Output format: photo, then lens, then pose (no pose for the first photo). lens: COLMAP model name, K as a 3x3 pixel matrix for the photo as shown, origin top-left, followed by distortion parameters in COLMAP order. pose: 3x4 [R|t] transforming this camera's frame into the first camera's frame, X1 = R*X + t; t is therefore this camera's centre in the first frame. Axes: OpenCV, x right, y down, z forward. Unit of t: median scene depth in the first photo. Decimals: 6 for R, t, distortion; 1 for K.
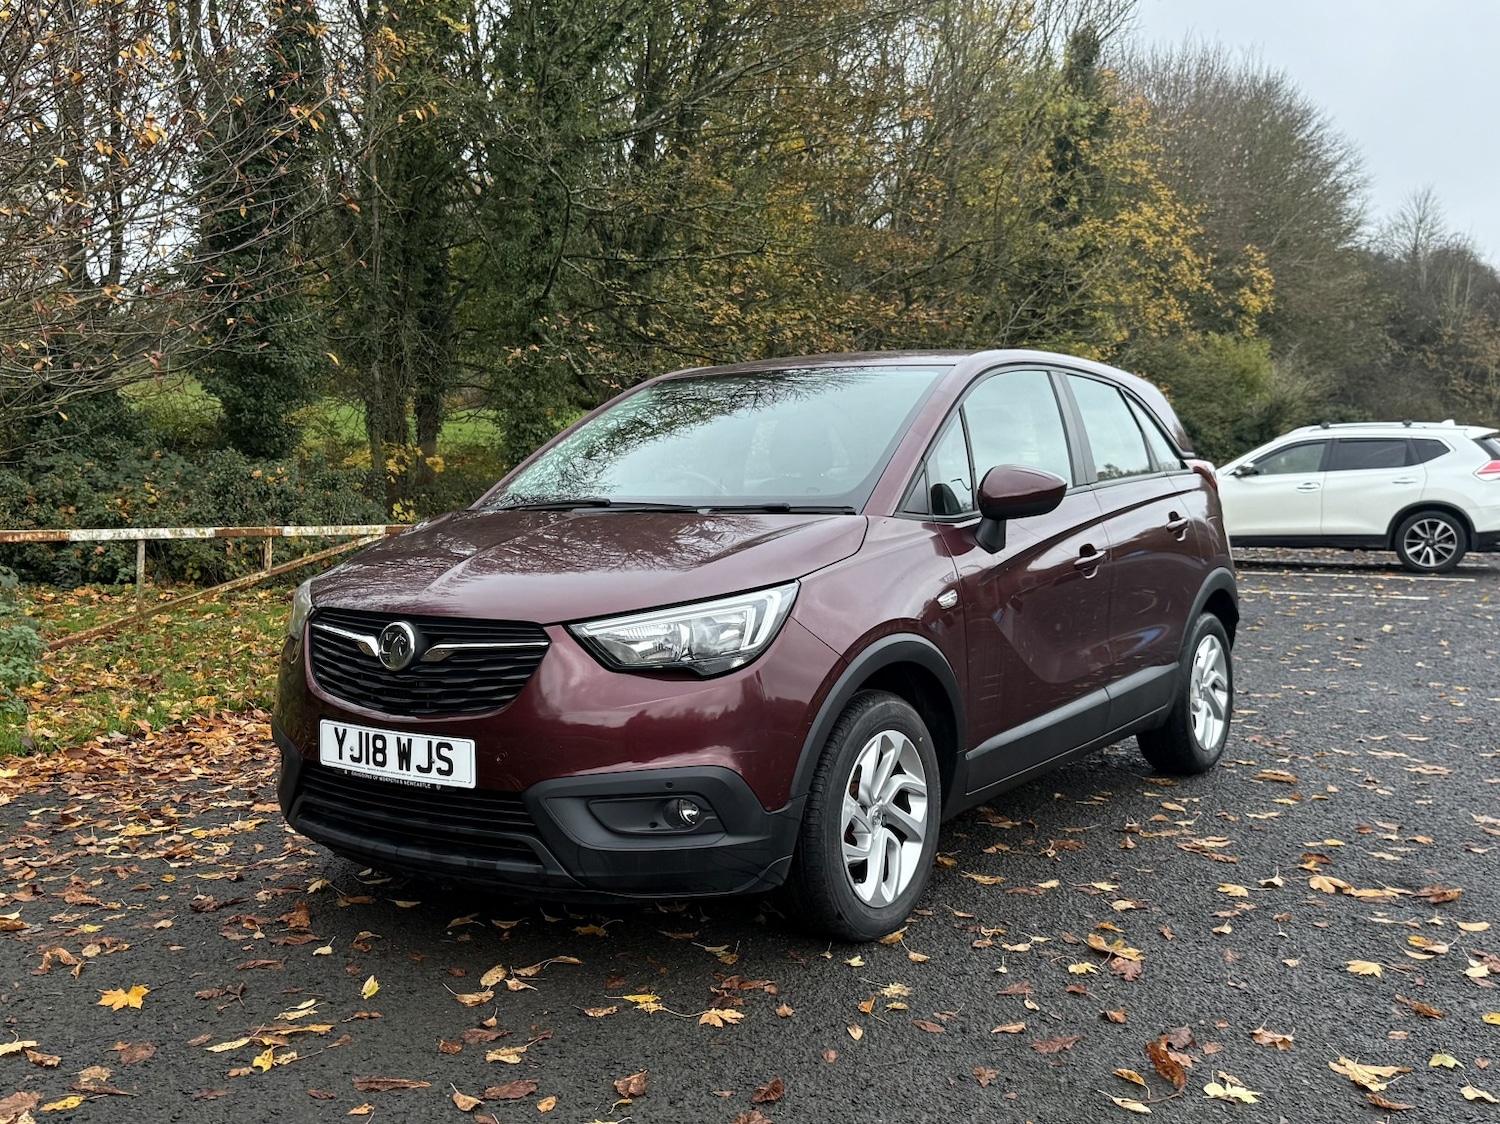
lens RADIAL K [[1538.5, 0, 631.3], [0, 1538.5, 593.7], [0, 0, 1]] dist [0.171207, -0.354565]
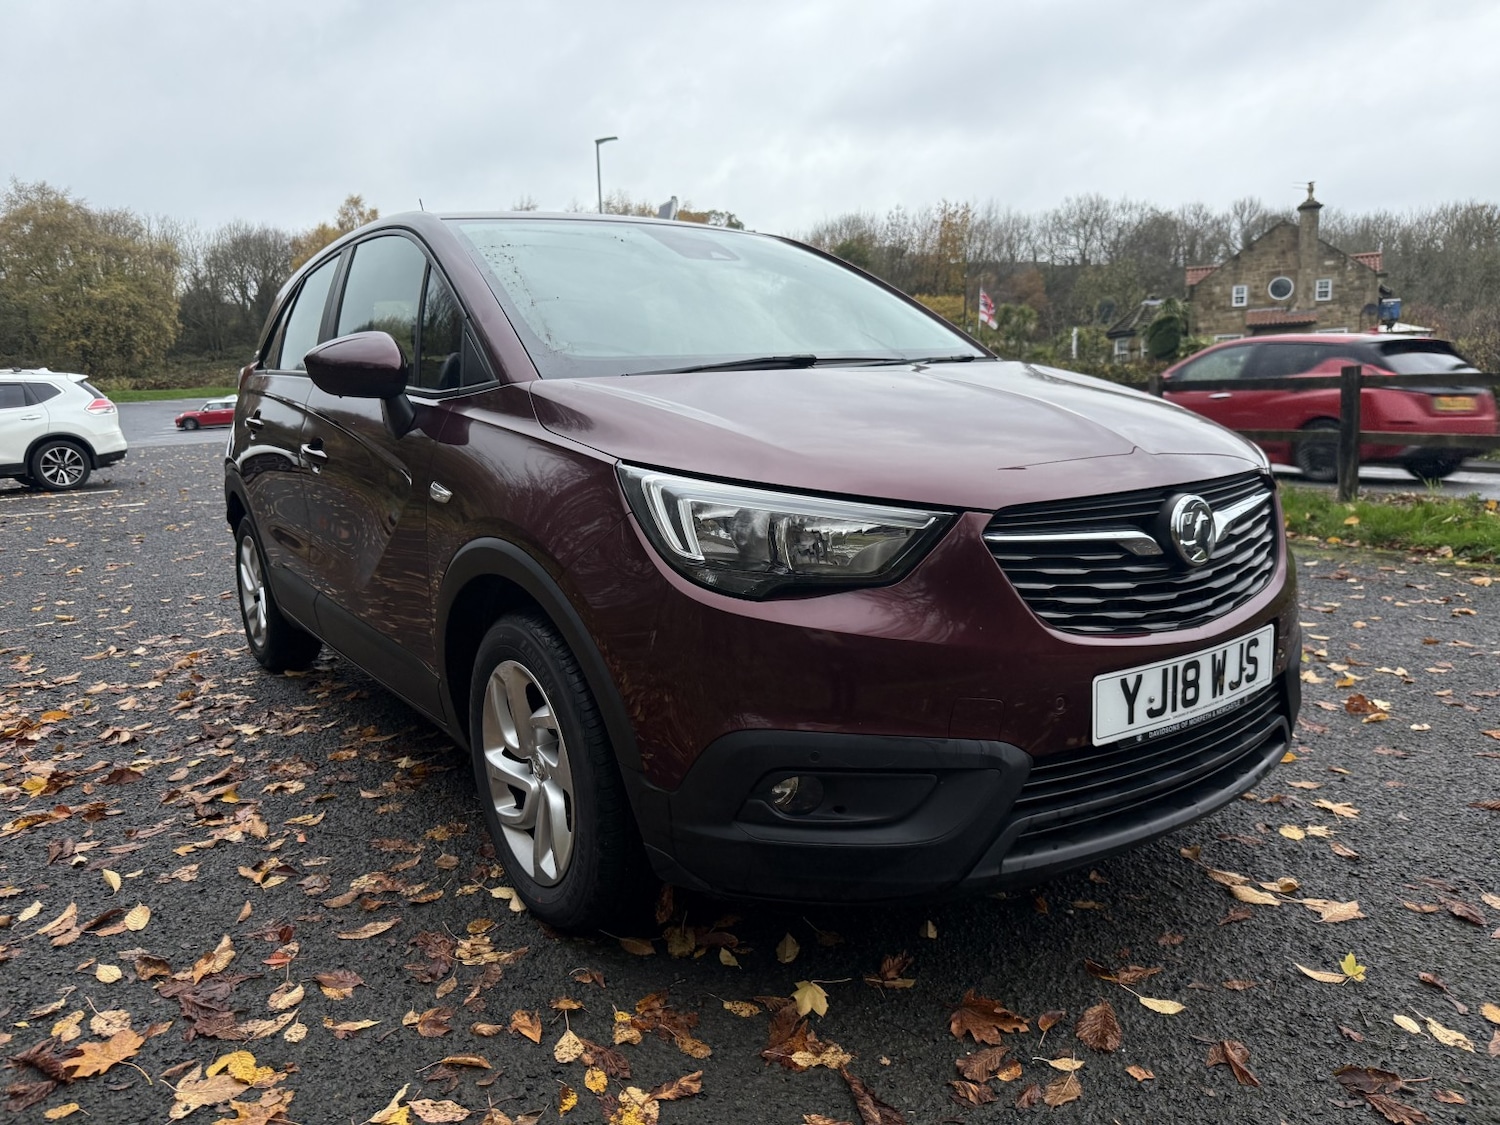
lens RADIAL K [[1062.4, 0, 743.6], [0, 1062.4, 570.6], [0, 0, 1]] dist [0.018479, -0.022932]
pose [[0.295499, -0.171443, 0.939834, -0.578717], [0.116427, 0.982896, 0.142692, -0.034998], [-0.948222, 0.067257, 0.310405, 0.907780]]
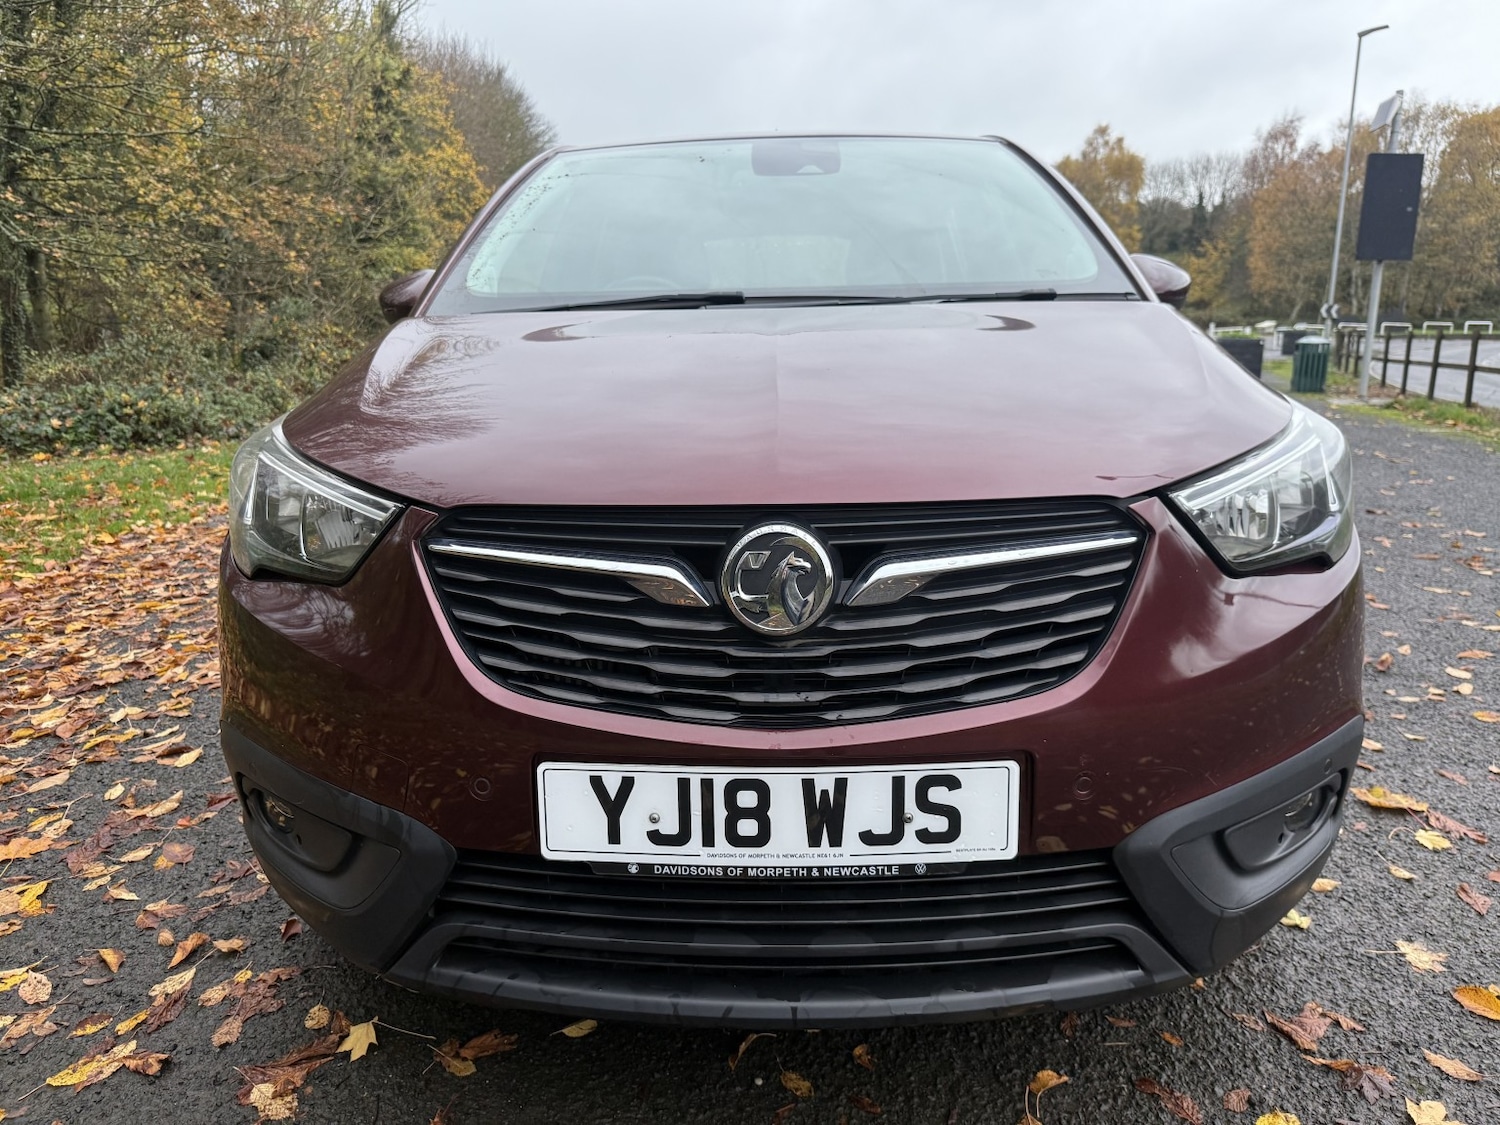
lens RADIAL K [[1056.0, 0, 747.7], [0, 1056.0, 566.5], [0, 0, 1]] dist [0.083697, -0.136710]
pose [[0.813192, -0.129470, 0.567412, -0.286485], [0.060484, 0.988463, 0.138861, -0.010510], [-0.578844, -0.078601, 0.811641, 0.661169]]
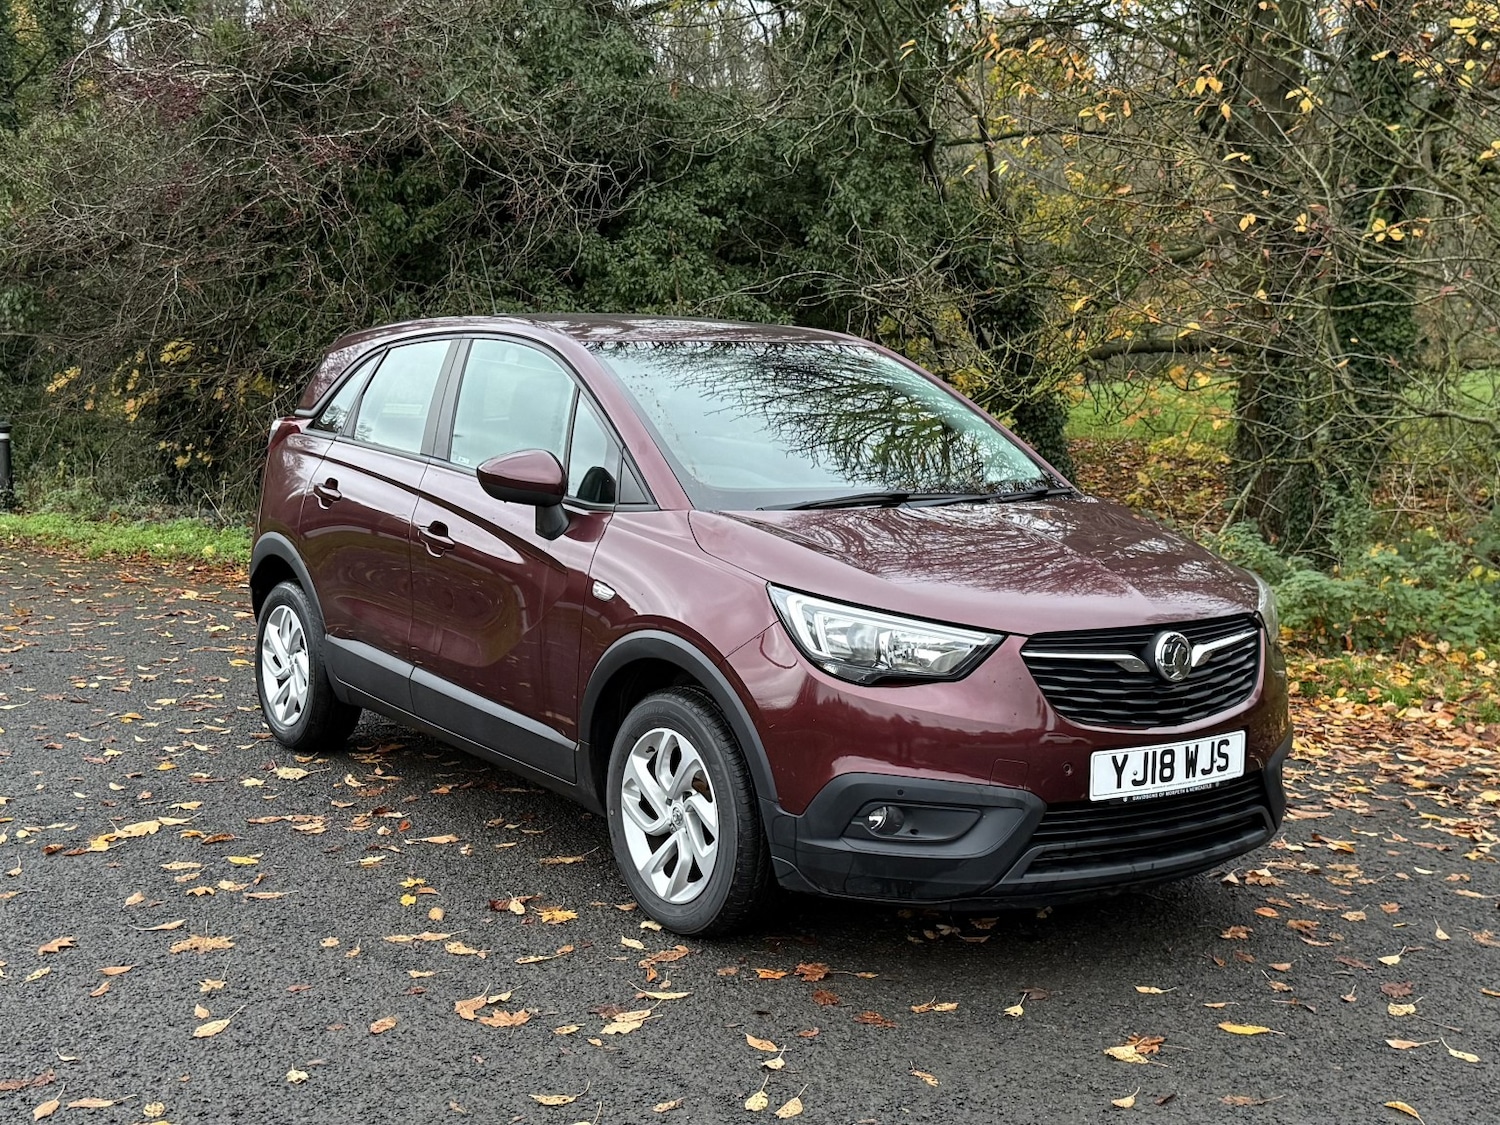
lens RADIAL K [[1819.2, 0, 725.5], [0, 1819.2, 598.3], [0, 0, 1]] dist [0.199136, -0.490915]
pose [[0.306864, -0.112735, 0.945053, -1.167092], [0.059491, 0.993290, 0.099172, -0.118565], [-0.949892, 0.025790, 0.311512, 0.787100]]
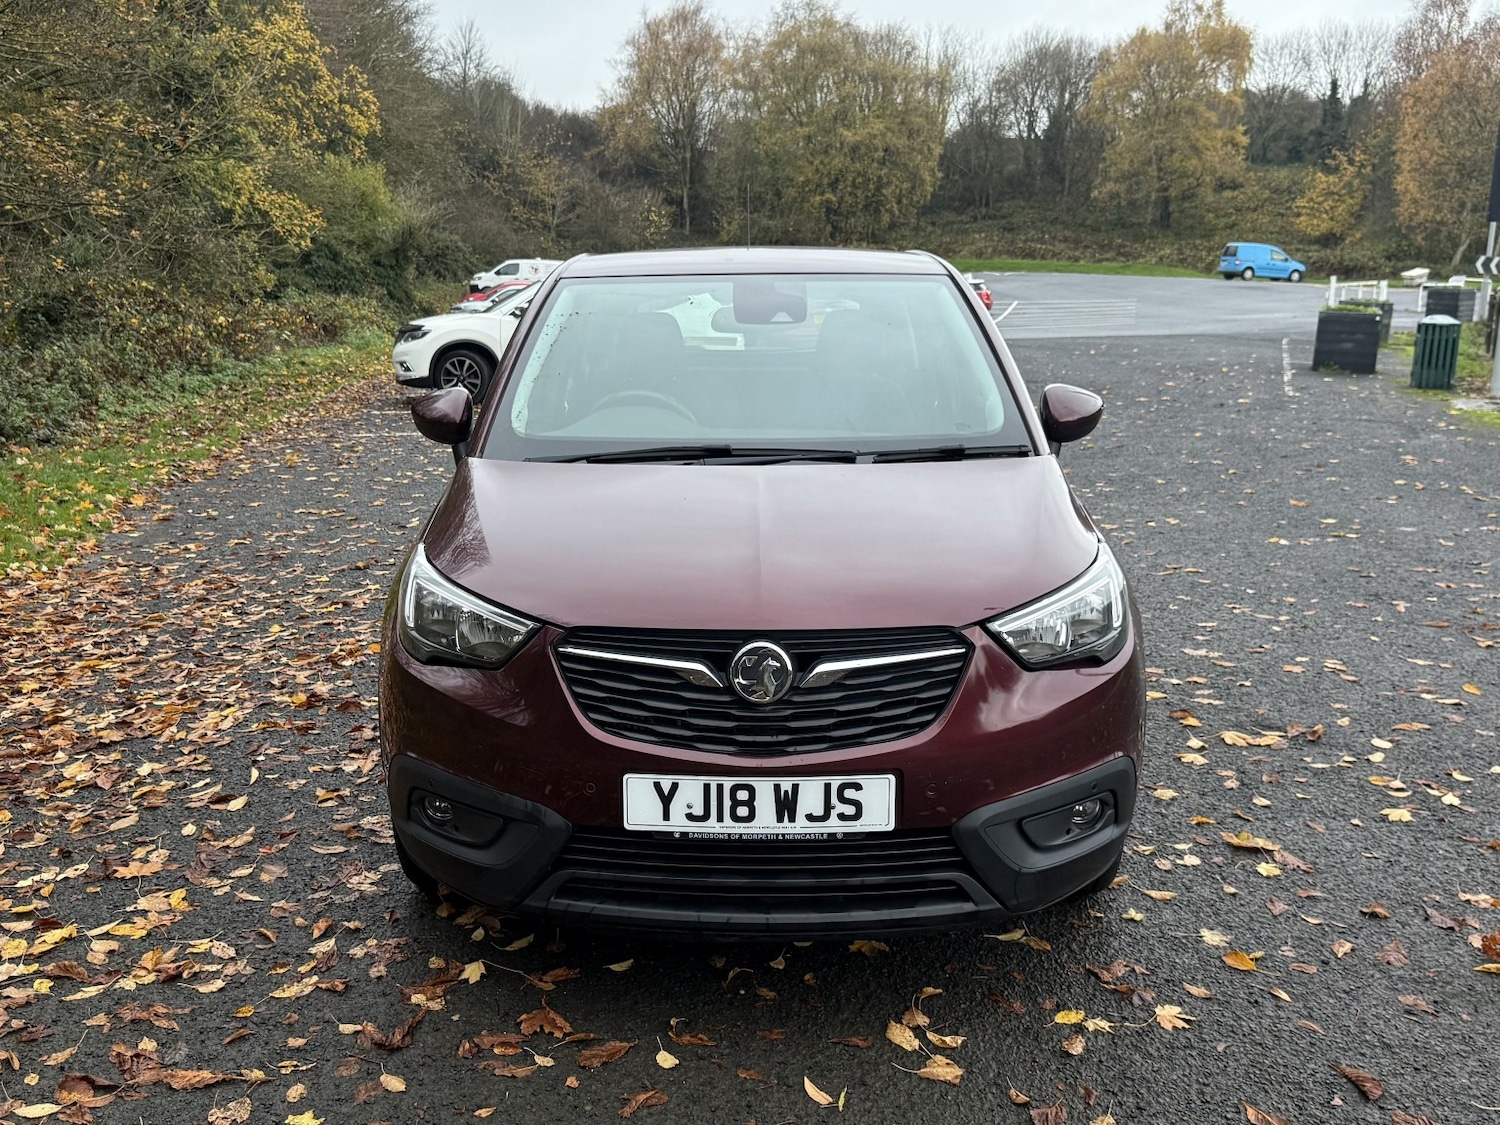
lens RADIAL K [[1510.1, 0, 706.4], [0, 1510.1, 620.4], [0, 0, 1]] dist [0.176838, -0.403369]
pose [[0.807046, -0.128805, 0.576269, -0.537750], [0.048512, 0.987083, 0.152688, -0.097597], [-0.588492, -0.095271, 0.802870, 0.344307]]
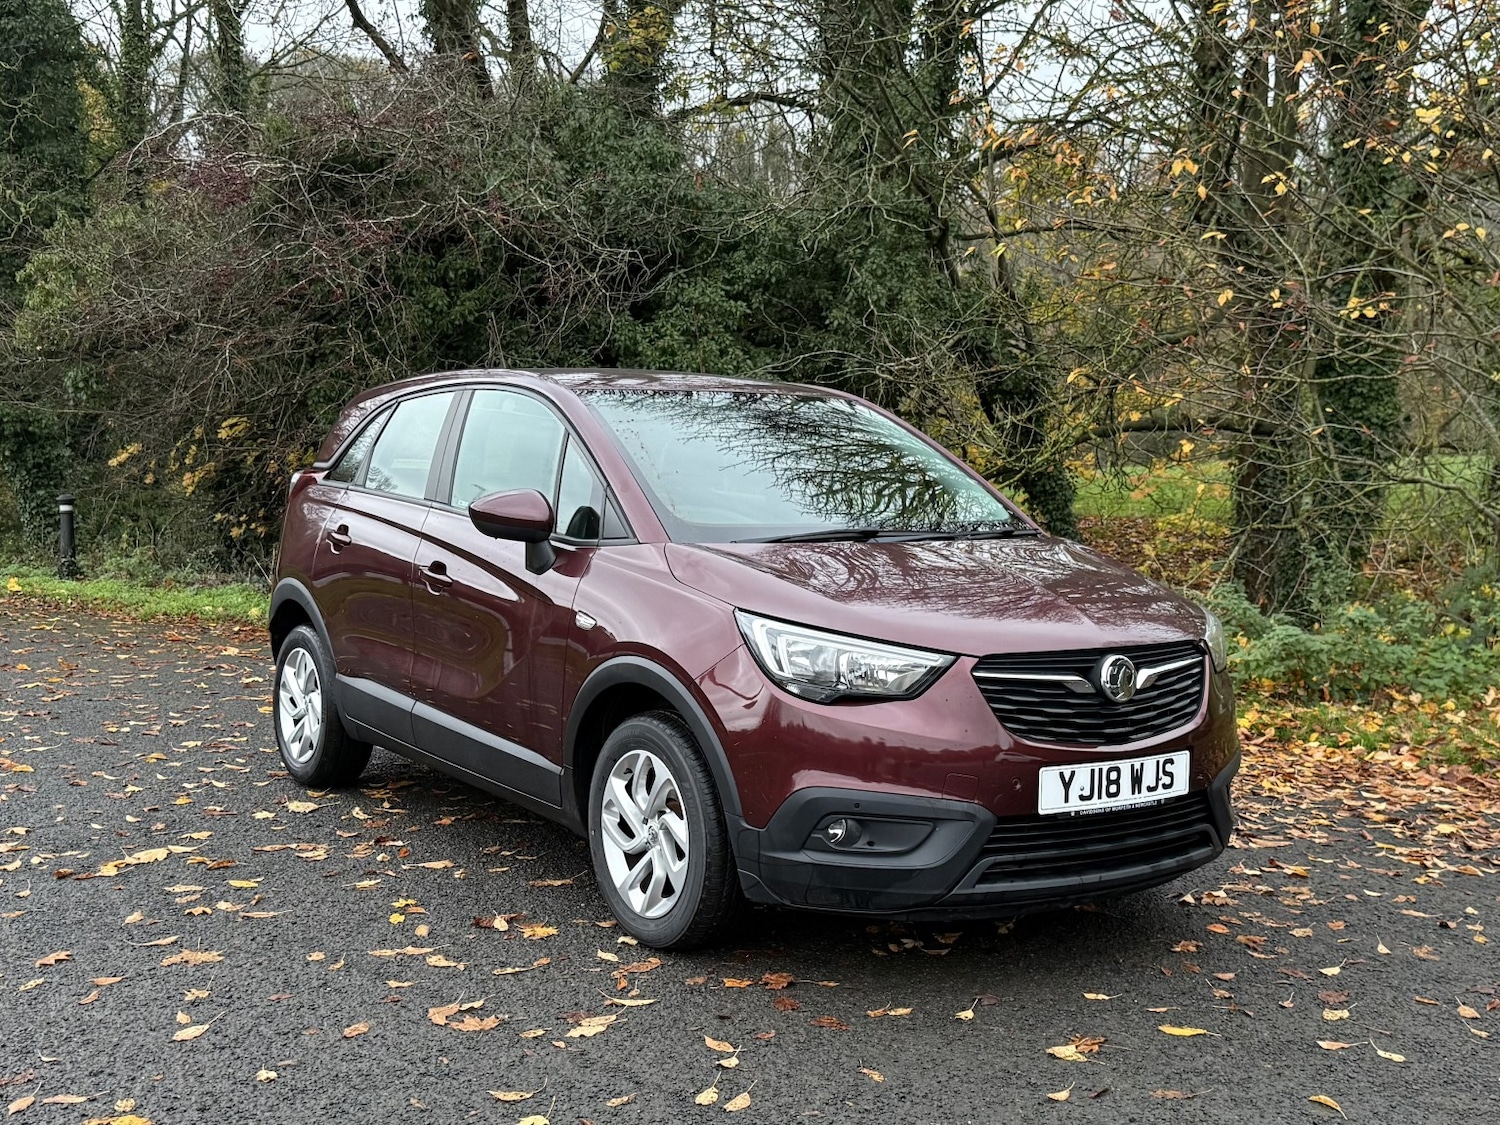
lens RADIAL K [[1723.8, 0, 781.0], [0, 1723.8, 613.7], [0, 0, 1]] dist [0.194327, -0.466008]
pose [[0.299849, -0.080522, 0.950582, -1.152584], [0.058094, 0.996123, 0.066054, -0.086880], [-0.952216, 0.035417, 0.303364, 0.748255]]
